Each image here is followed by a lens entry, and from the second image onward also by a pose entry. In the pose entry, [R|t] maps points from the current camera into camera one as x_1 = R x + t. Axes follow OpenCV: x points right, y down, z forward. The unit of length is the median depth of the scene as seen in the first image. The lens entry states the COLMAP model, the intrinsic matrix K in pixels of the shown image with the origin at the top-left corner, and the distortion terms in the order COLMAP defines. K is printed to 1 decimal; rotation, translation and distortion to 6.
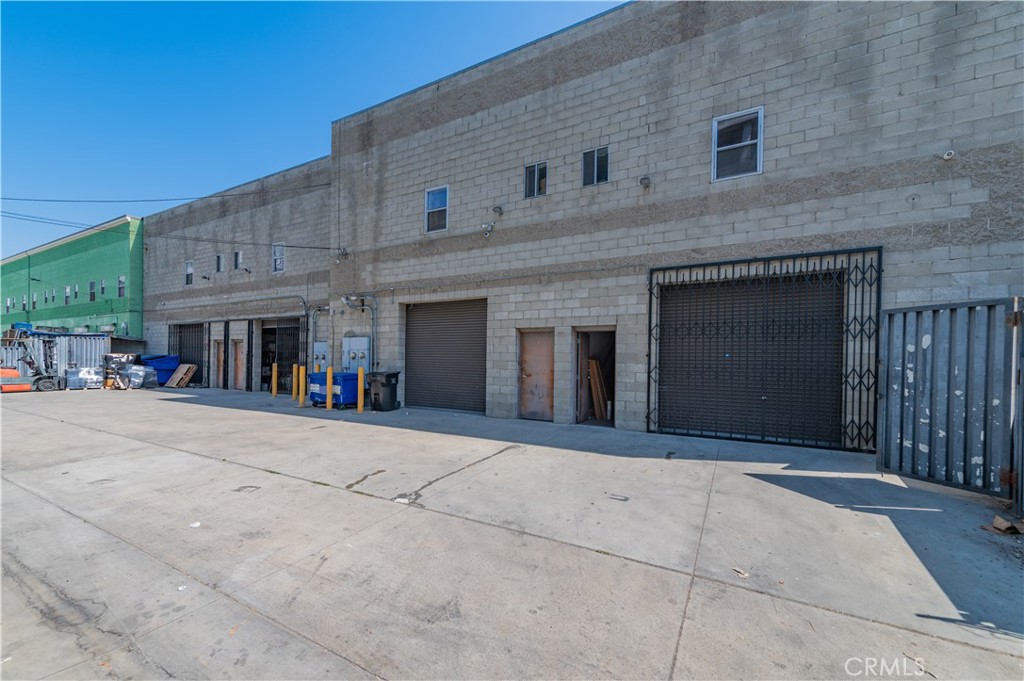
lens RADIAL K [[401.3, 0, 513.7], [0, 401.3, 367.9], [0, 0, 1]] dist [0.009549, -0.000674]
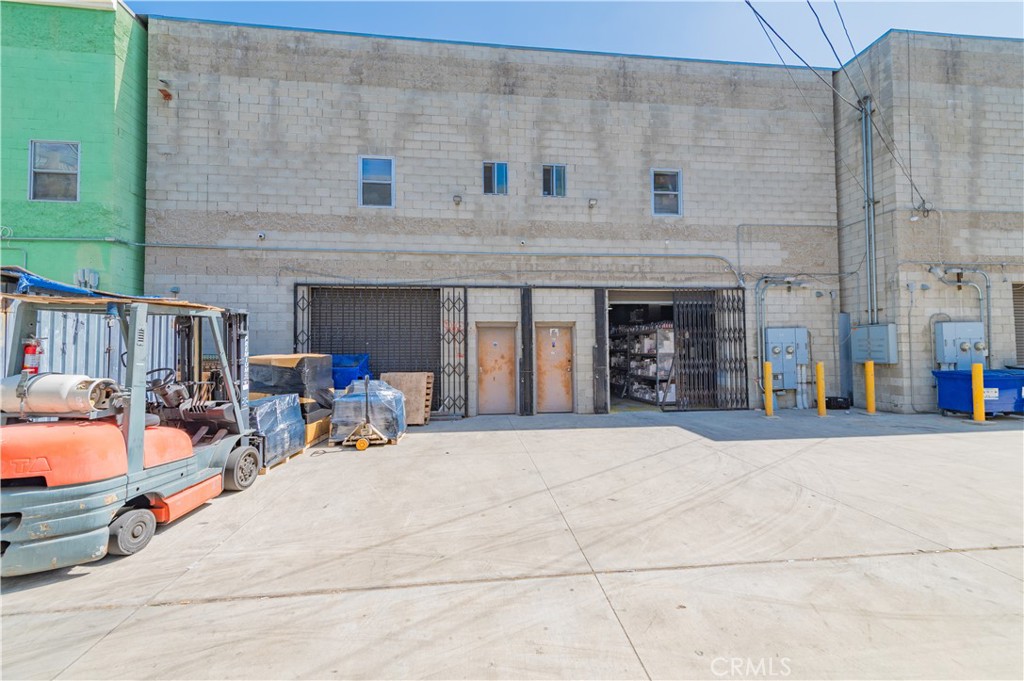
lens RADIAL K [[400.0, 0, 525.8], [0, 400.0, 342.6], [0, 0, 1]] dist [0.007875, -0.000294]
pose [[0.824956, -0.007243, 0.565150, -1.546920], [0.031285, 0.998970, -0.032864, -0.039795], [-0.564330, 0.044793, 0.824333, 0.866582]]
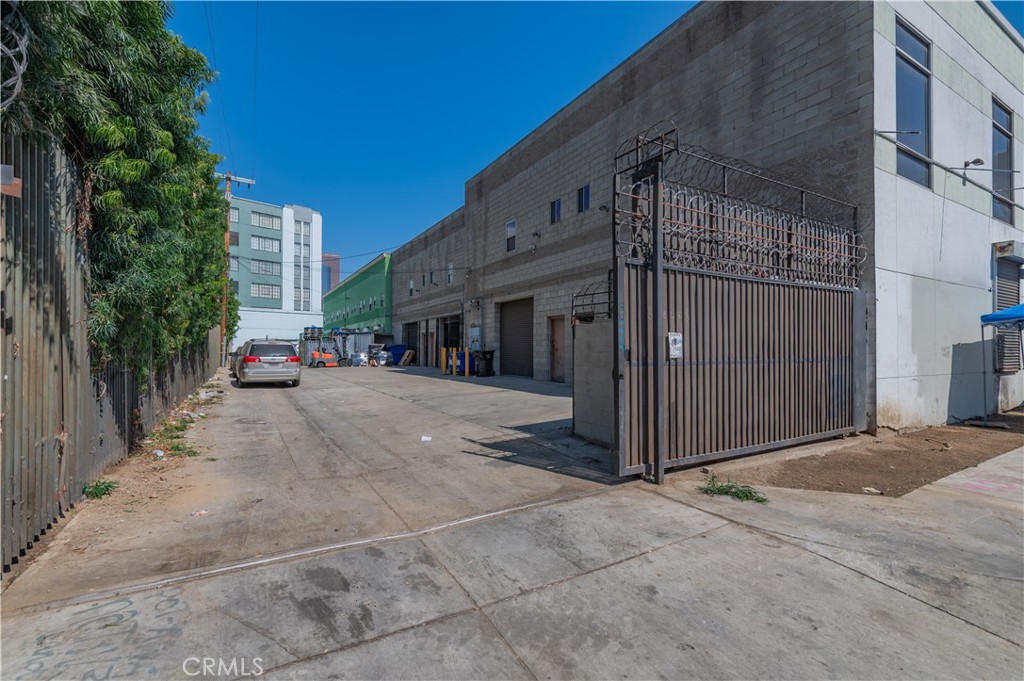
lens RADIAL K [[453.8, 0, 511.0], [0, 453.8, 346.0], [0, 0, 1]] dist [0.000907, 0.000191]
pose [[0.852320, -0.021625, -0.522573, 0.599920], [0.008702, 0.999593, -0.027171, 0.037885], [0.522948, 0.018611, 0.852161, -0.346917]]
